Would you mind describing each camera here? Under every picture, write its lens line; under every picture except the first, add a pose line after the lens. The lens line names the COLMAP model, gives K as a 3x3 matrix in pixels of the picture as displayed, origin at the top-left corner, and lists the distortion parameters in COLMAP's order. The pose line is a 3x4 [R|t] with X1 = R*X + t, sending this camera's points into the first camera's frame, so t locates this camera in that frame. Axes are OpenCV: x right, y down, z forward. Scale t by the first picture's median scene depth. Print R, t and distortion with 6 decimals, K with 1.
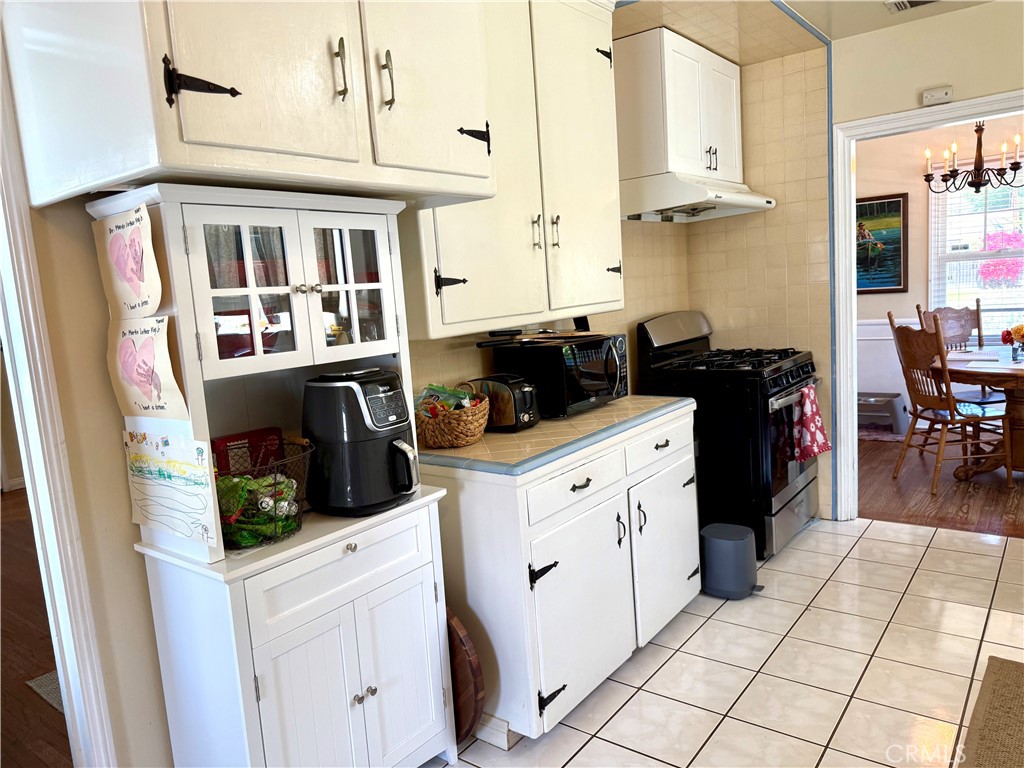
lens RADIAL K [[727.2, 0, 519.2], [0, 727.2, 379.7], [0, 0, 1]] dist [0.067601, -0.062134]
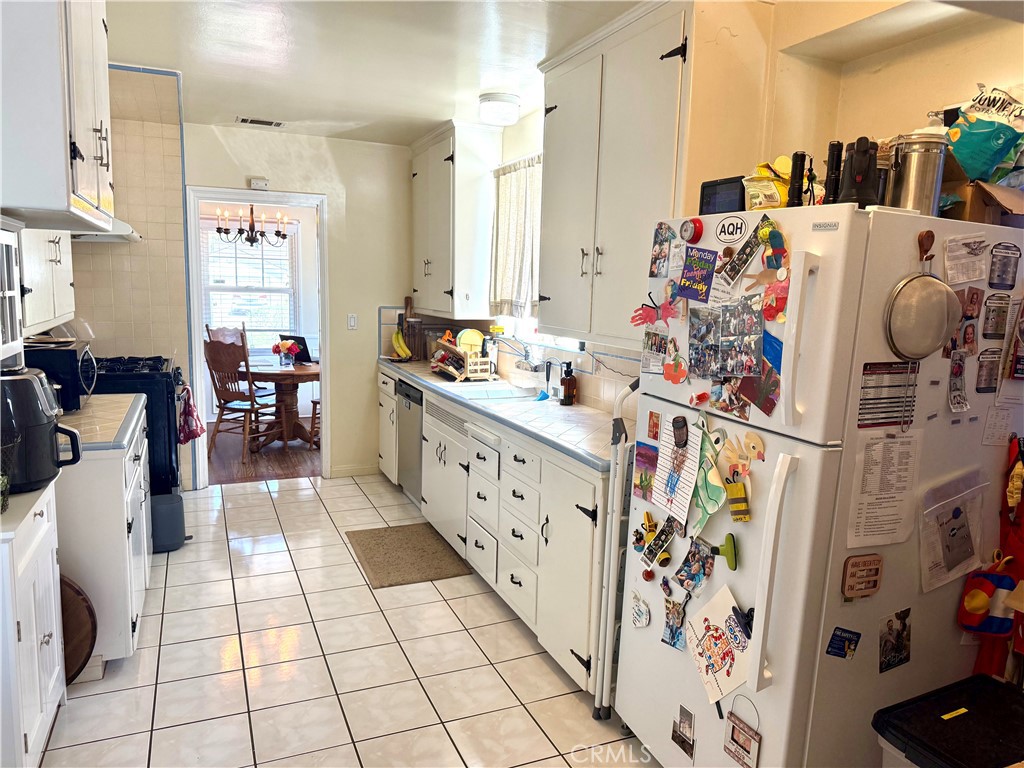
lens RADIAL K [[727.2, 0, 509.6], [0, 727.2, 389.0], [0, 0, 1]] dist [0.067601, -0.062134]
pose [[0.500539, -0.044111, 0.864590, -0.373430], [0.052866, 0.998395, 0.020332, 0.016150], [-0.864098, 0.035530, 0.502067, -0.119964]]
